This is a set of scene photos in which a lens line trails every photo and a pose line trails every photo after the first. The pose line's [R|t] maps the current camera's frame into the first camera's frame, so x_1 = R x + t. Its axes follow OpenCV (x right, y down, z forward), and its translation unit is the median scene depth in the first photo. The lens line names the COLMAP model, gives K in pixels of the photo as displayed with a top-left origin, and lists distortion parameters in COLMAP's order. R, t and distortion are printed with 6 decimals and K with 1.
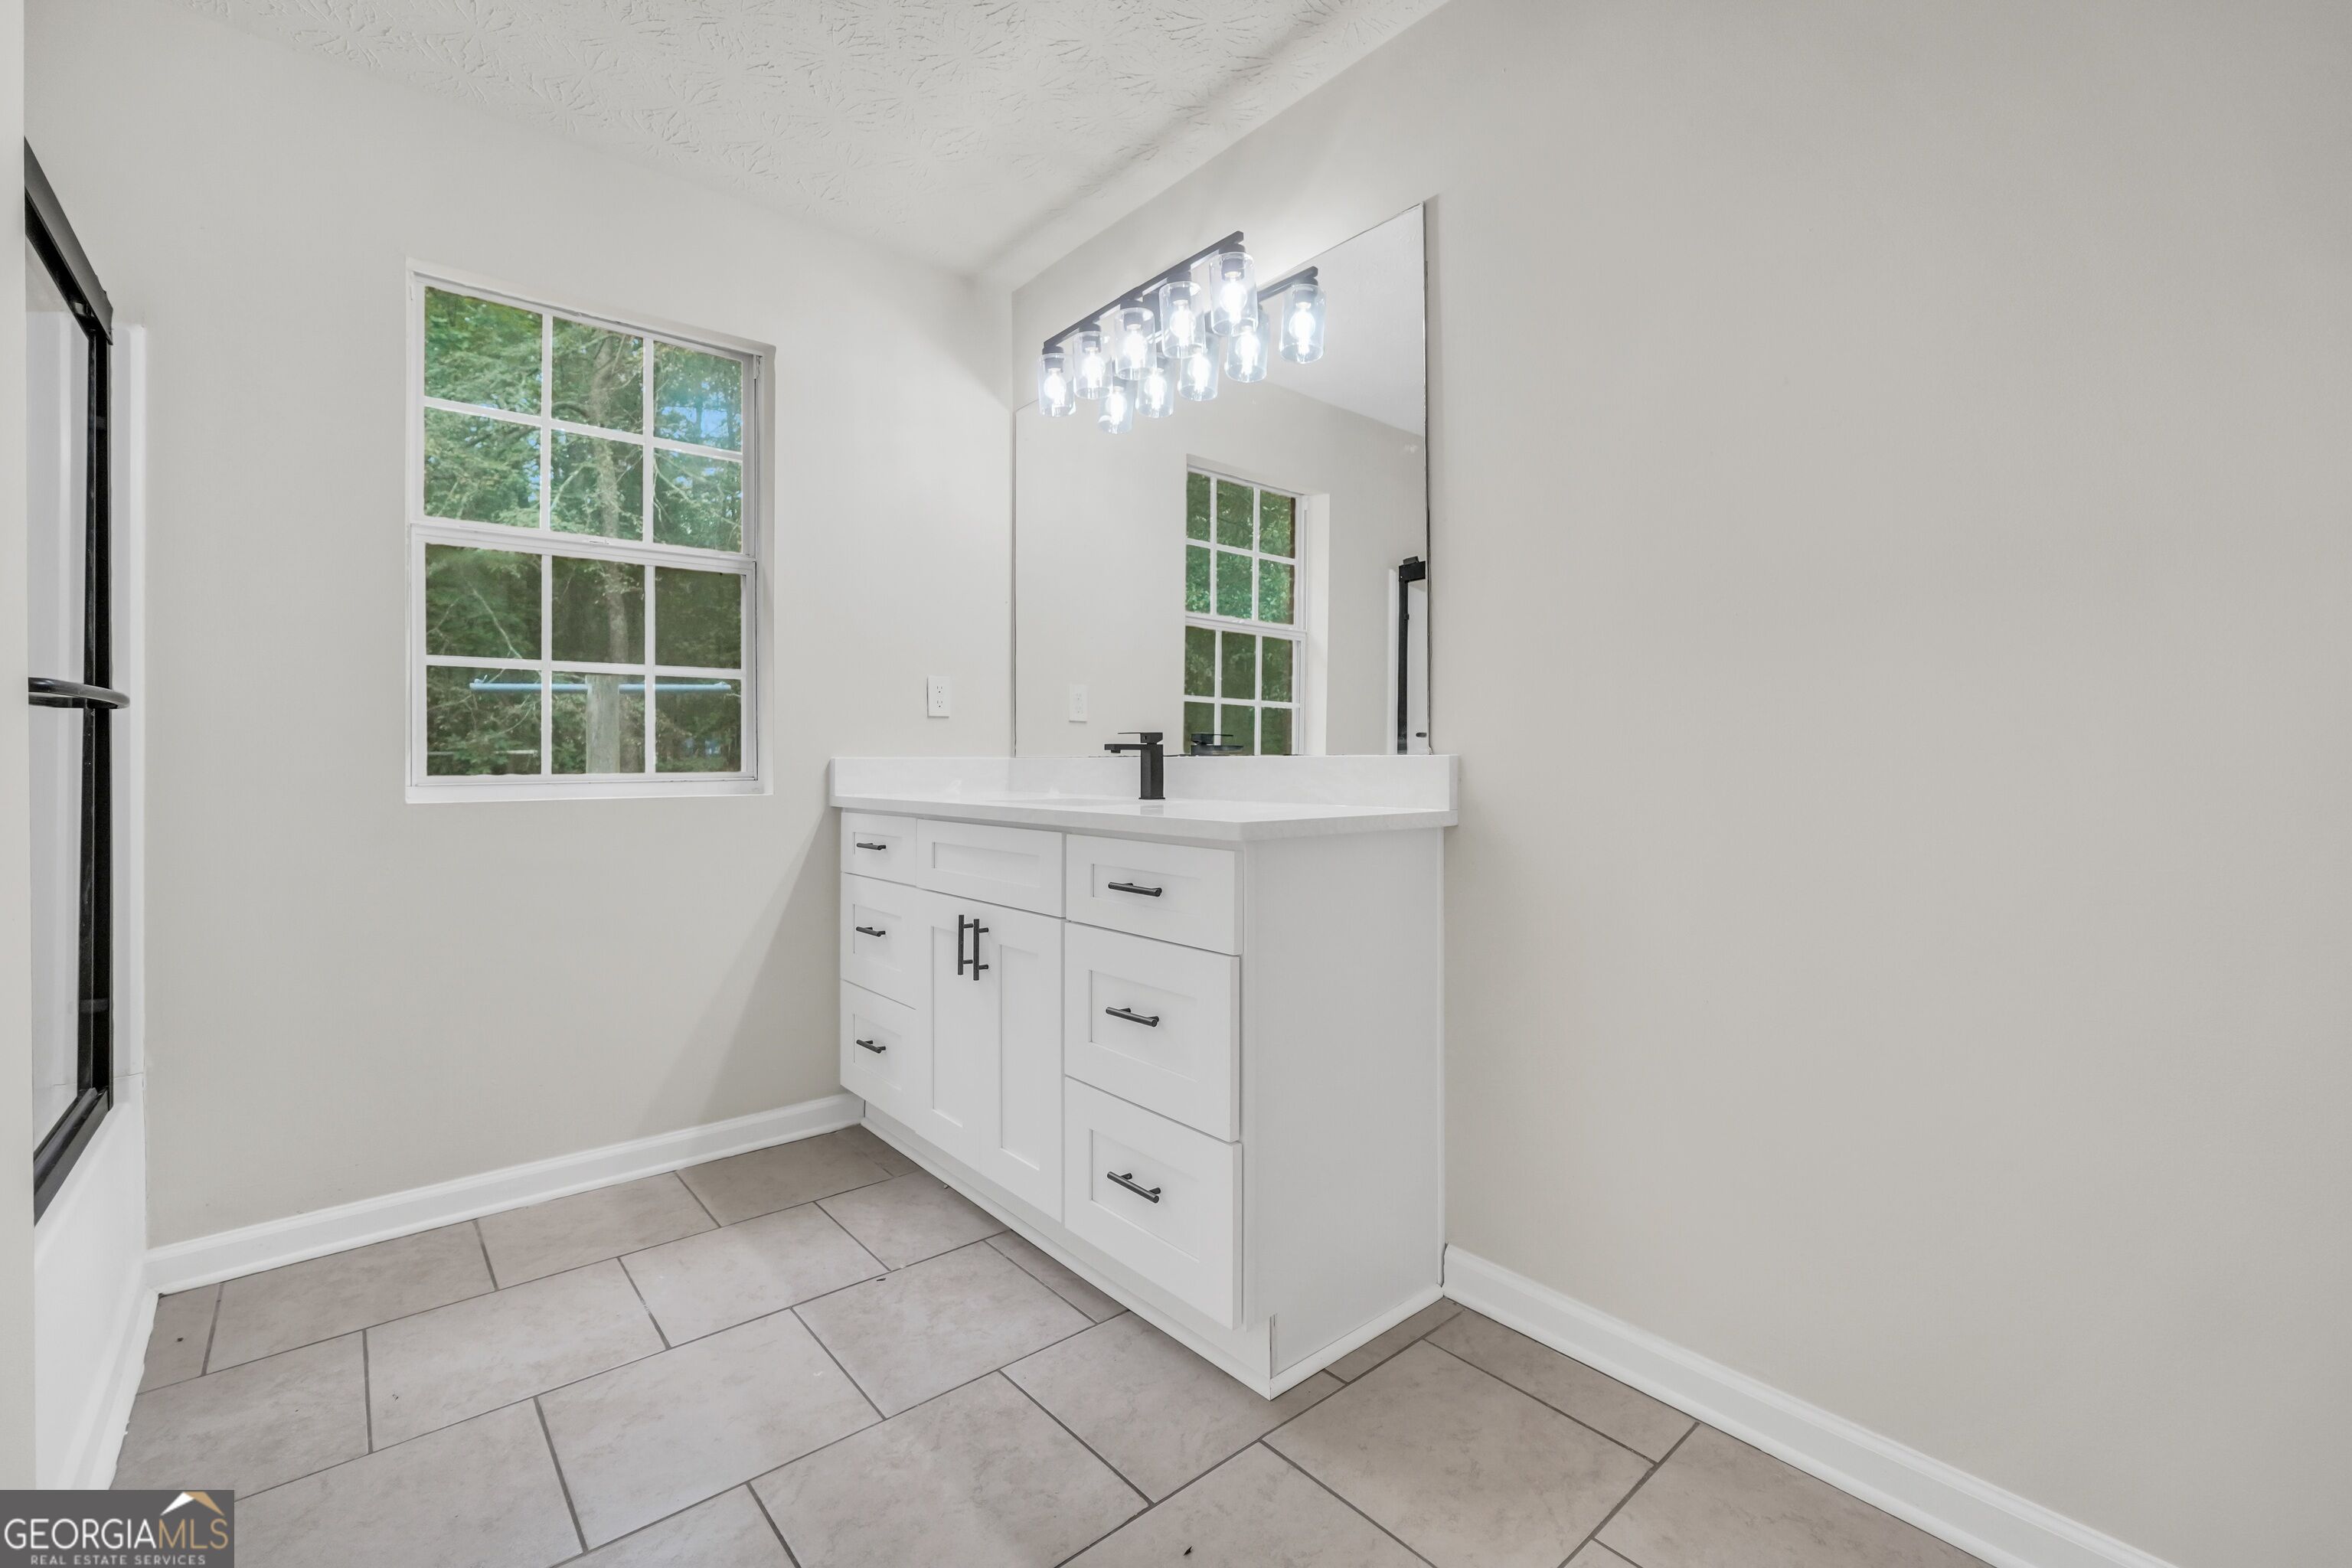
lens RADIAL K [[993.4, 0, 1176.0], [0, 993.4, 784.0], [0, 0, 1]] dist [-0.024386, 0.008611]
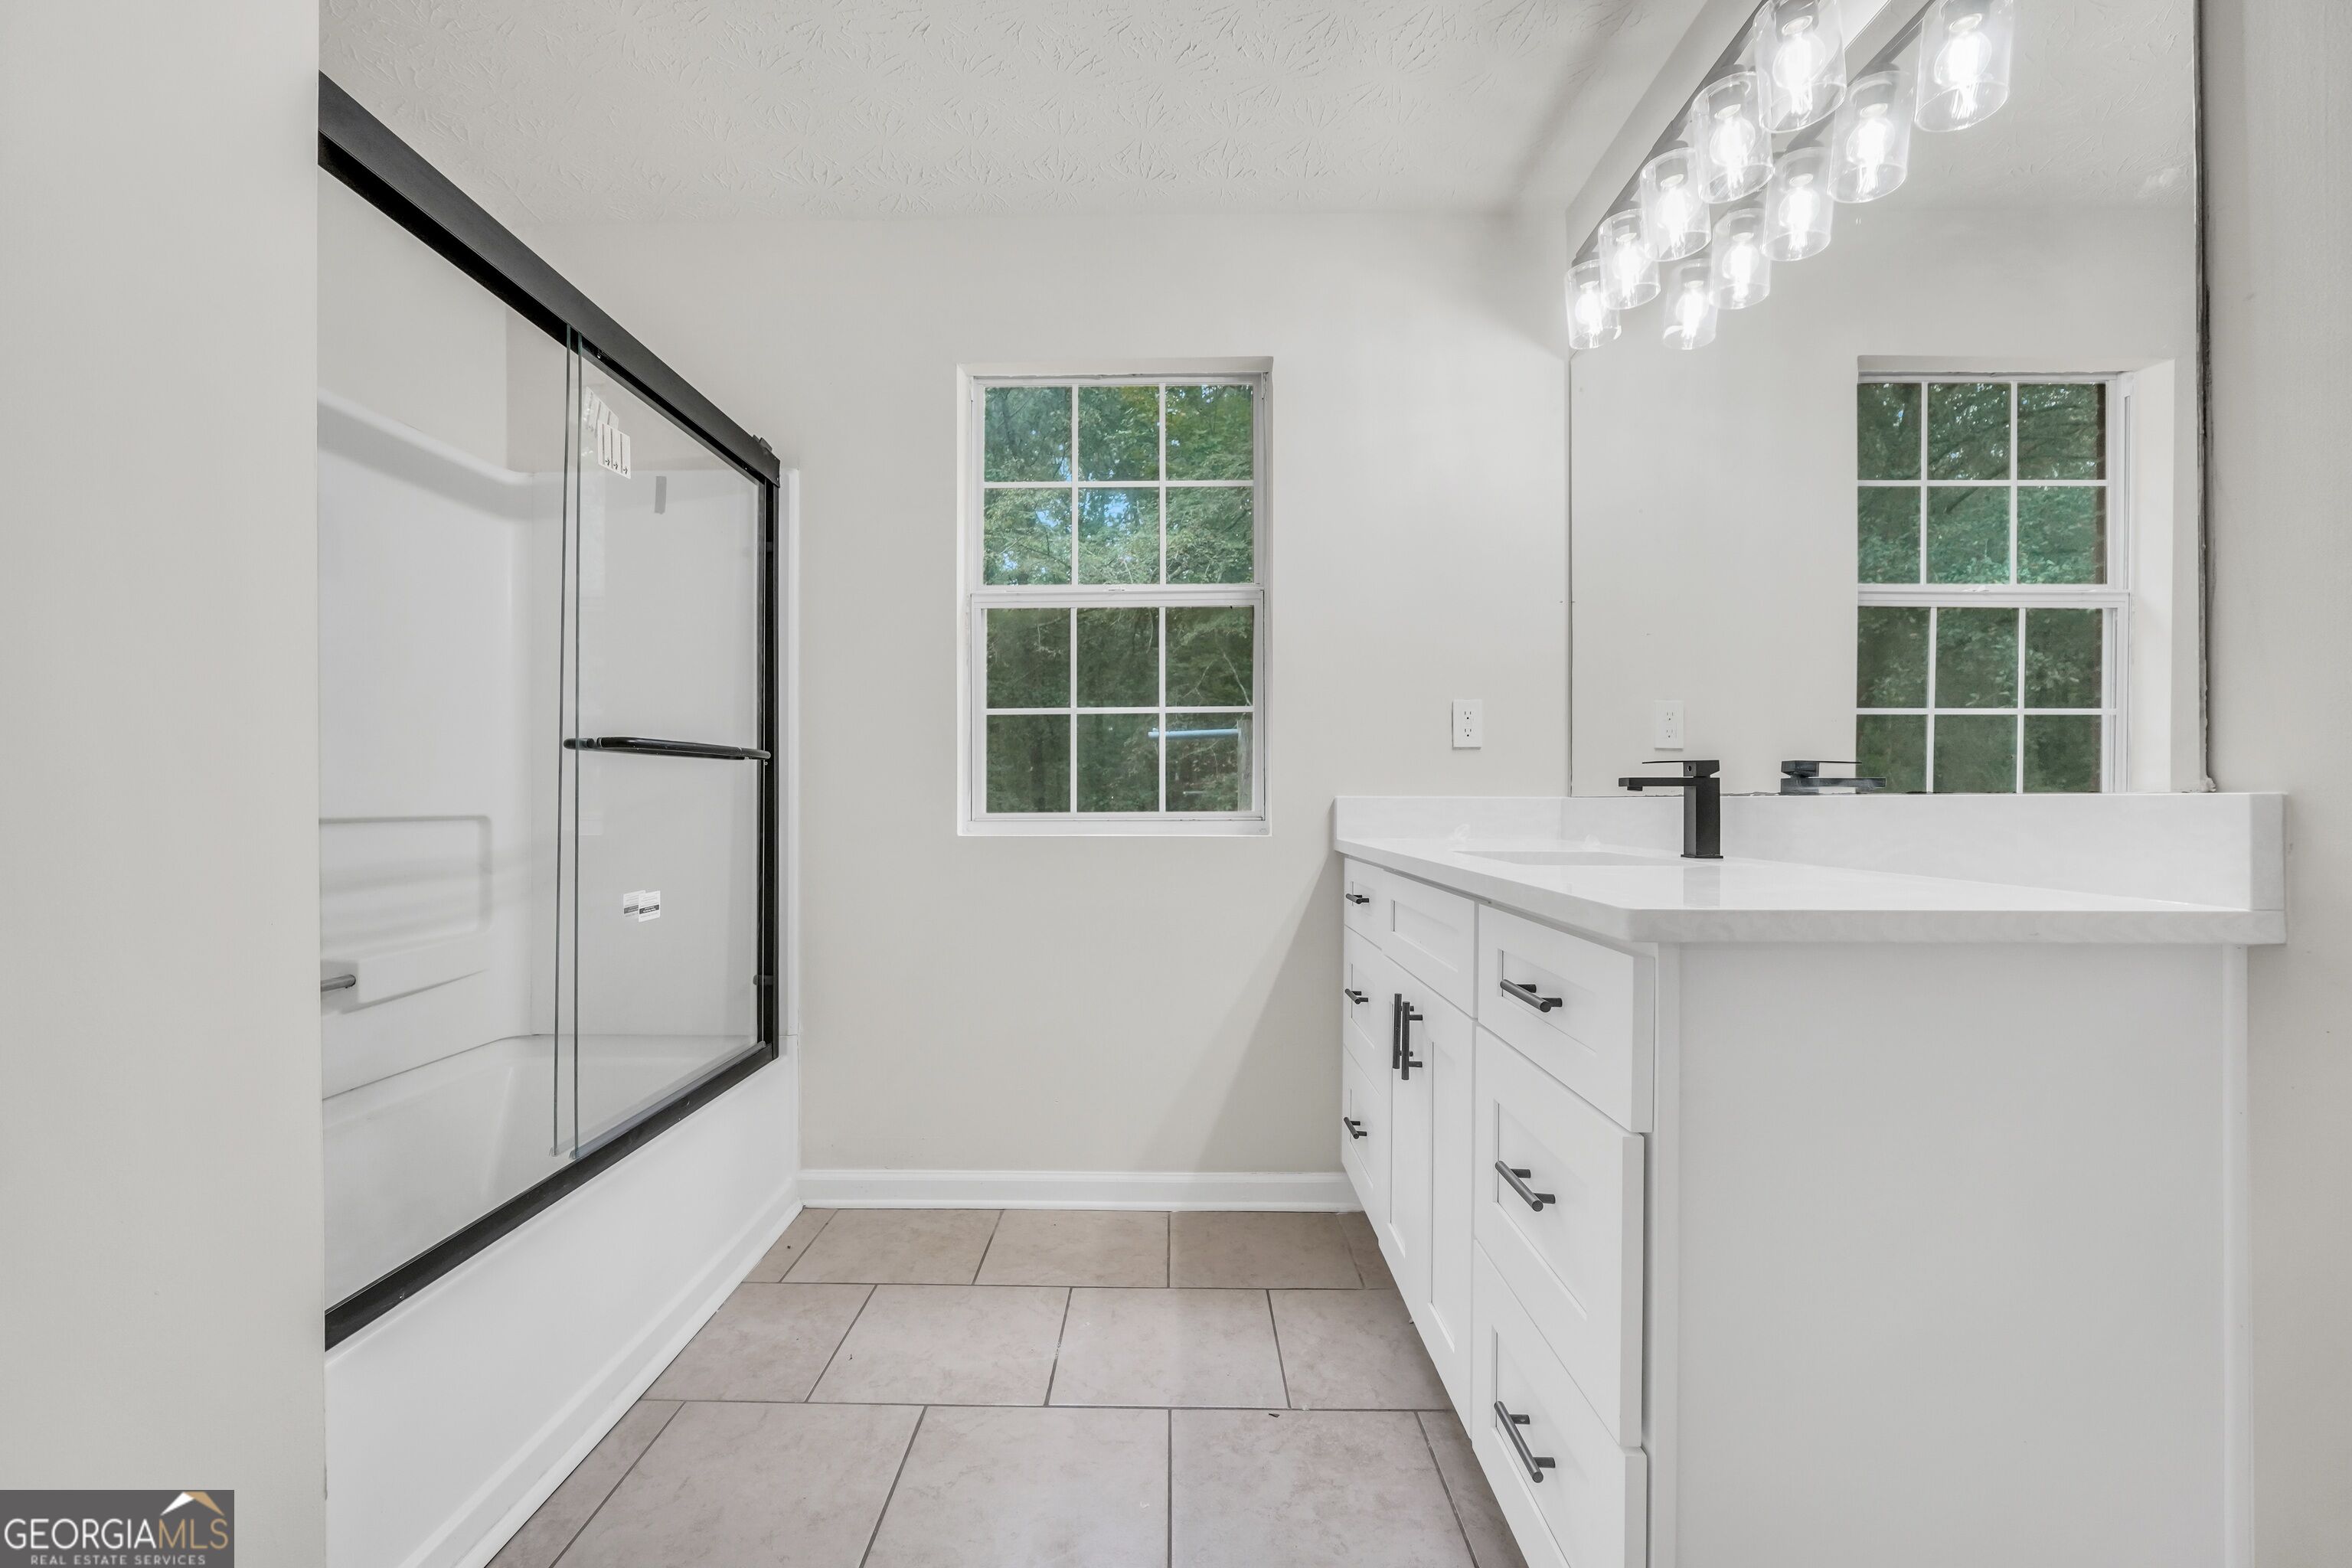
lens RADIAL K [[1006.7, 0, 1161.0], [0, 1006.7, 812.7], [0, 0, 1]] dist [-0.023224, 0.008737]
pose [[0.747763, 0.011345, -0.663869, 0.162667], [-0.017985, 0.999833, -0.003172, -0.007307], [0.663722, 0.014311, 0.747843, 0.245635]]
